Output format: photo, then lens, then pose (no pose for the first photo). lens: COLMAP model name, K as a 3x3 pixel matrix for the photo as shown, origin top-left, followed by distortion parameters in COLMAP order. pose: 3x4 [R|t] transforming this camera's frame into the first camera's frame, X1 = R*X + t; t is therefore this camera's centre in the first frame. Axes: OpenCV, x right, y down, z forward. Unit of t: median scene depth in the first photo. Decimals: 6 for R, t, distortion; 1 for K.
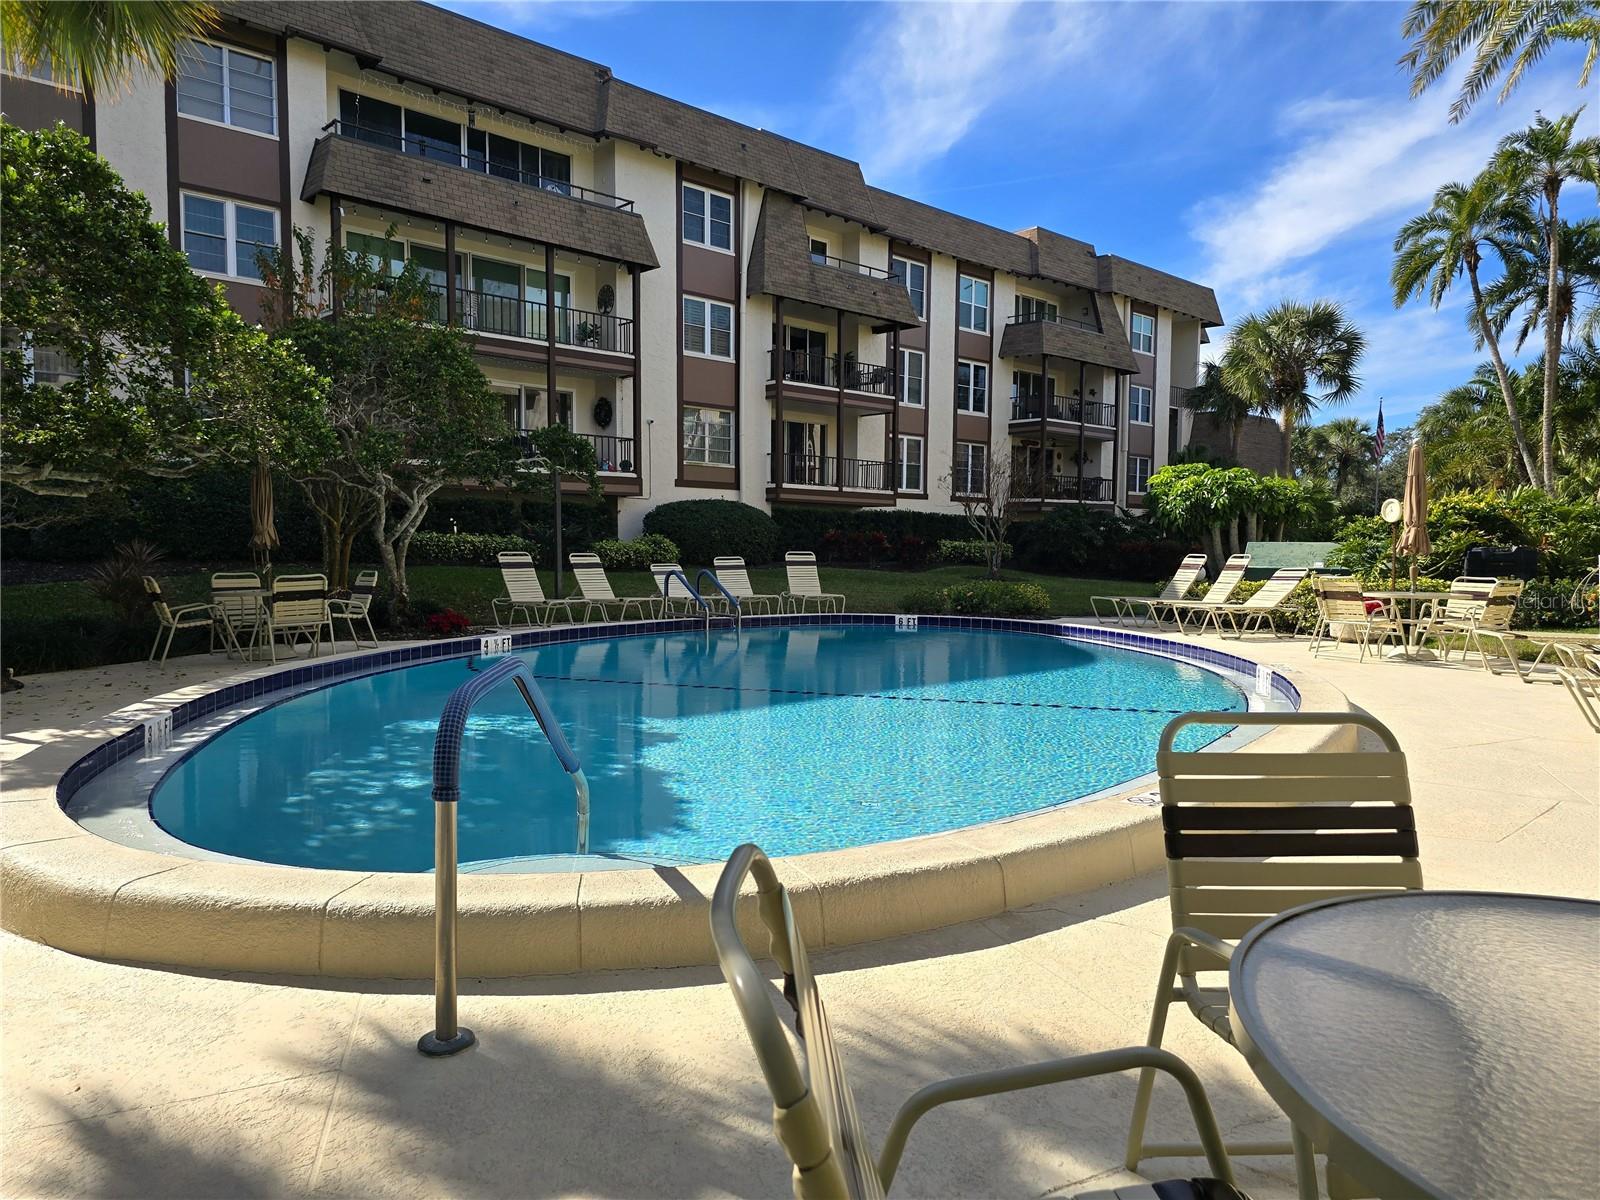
lens RADIAL K [[1046.3, 0, 800.0], [0, 1046.3, 600.0], [0, 0, 1]] dist [0.048546, -0.022001]
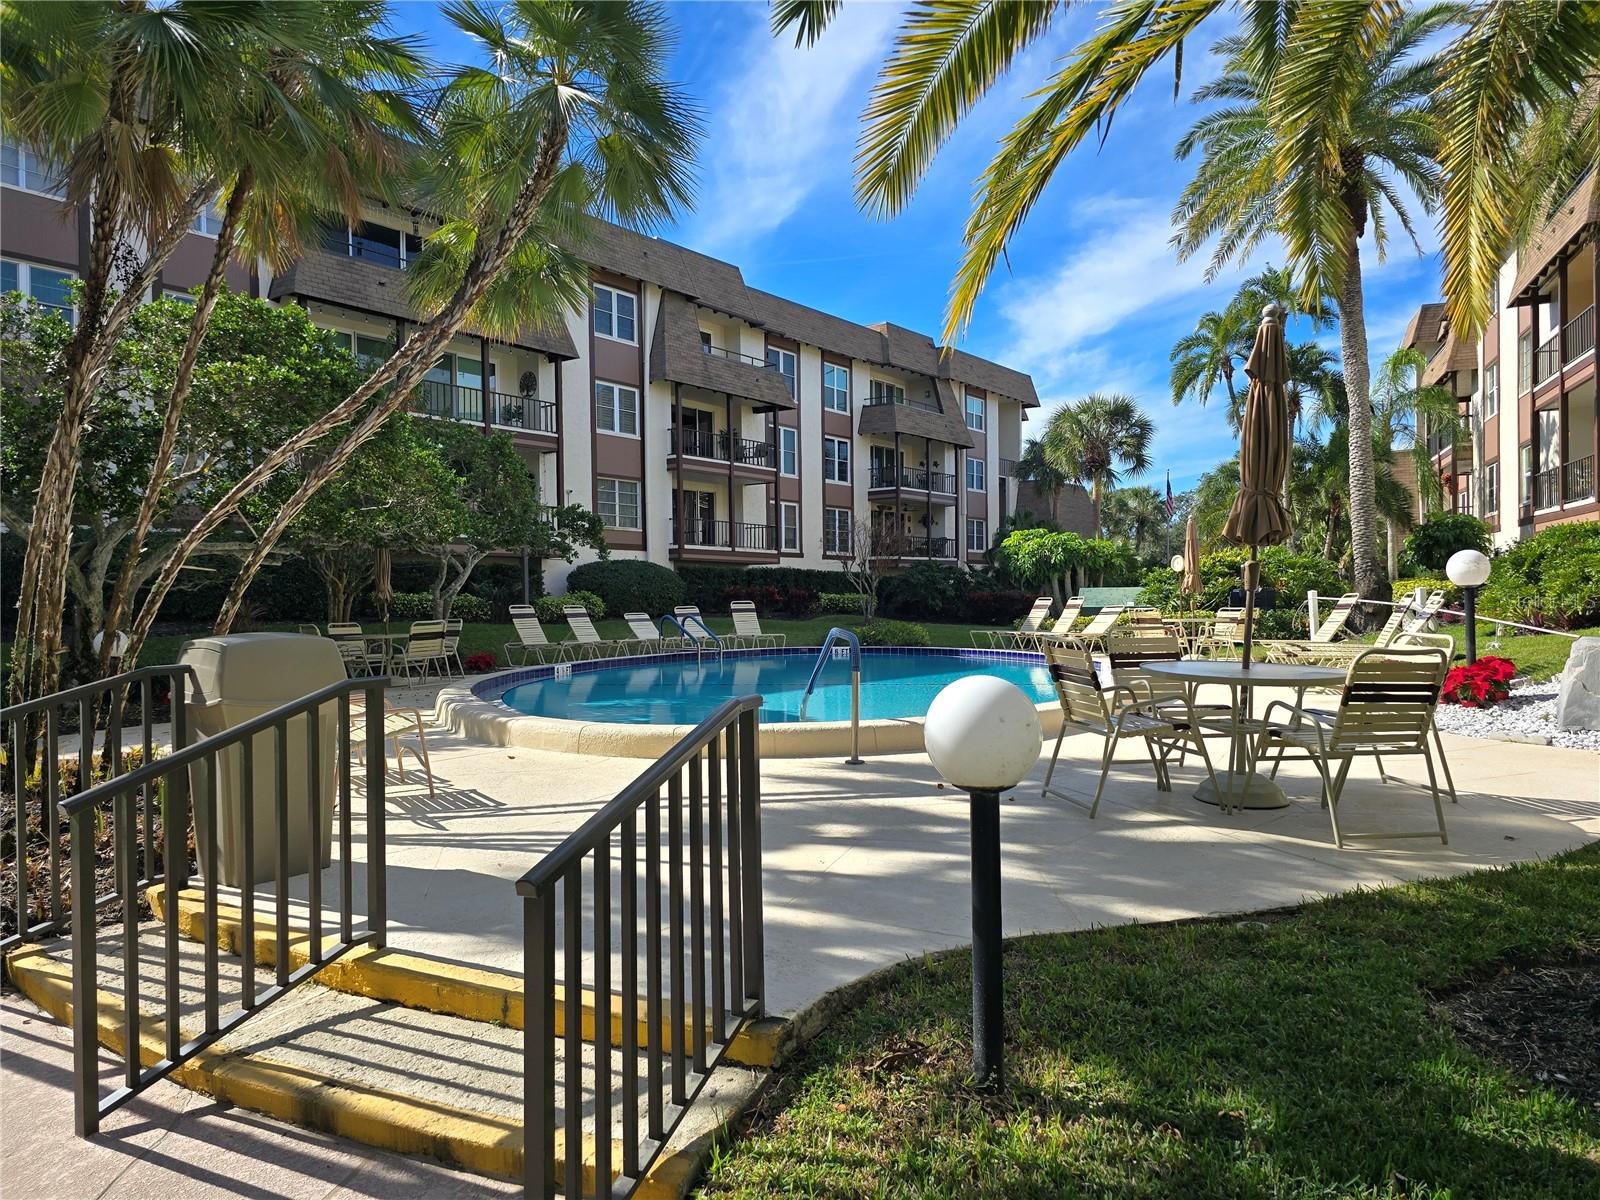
lens RADIAL K [[1088.8, 0, 800.0], [0, 1088.8, 600.0], [0, 0, 1]] dist [0.079961, -0.001299]
pose [[0.985090, -0.017074, 0.171191, -0.091336], [0.026725, 0.998171, -0.054225, 0.014523], [-0.169952, 0.057992, 0.983744, -0.170098]]
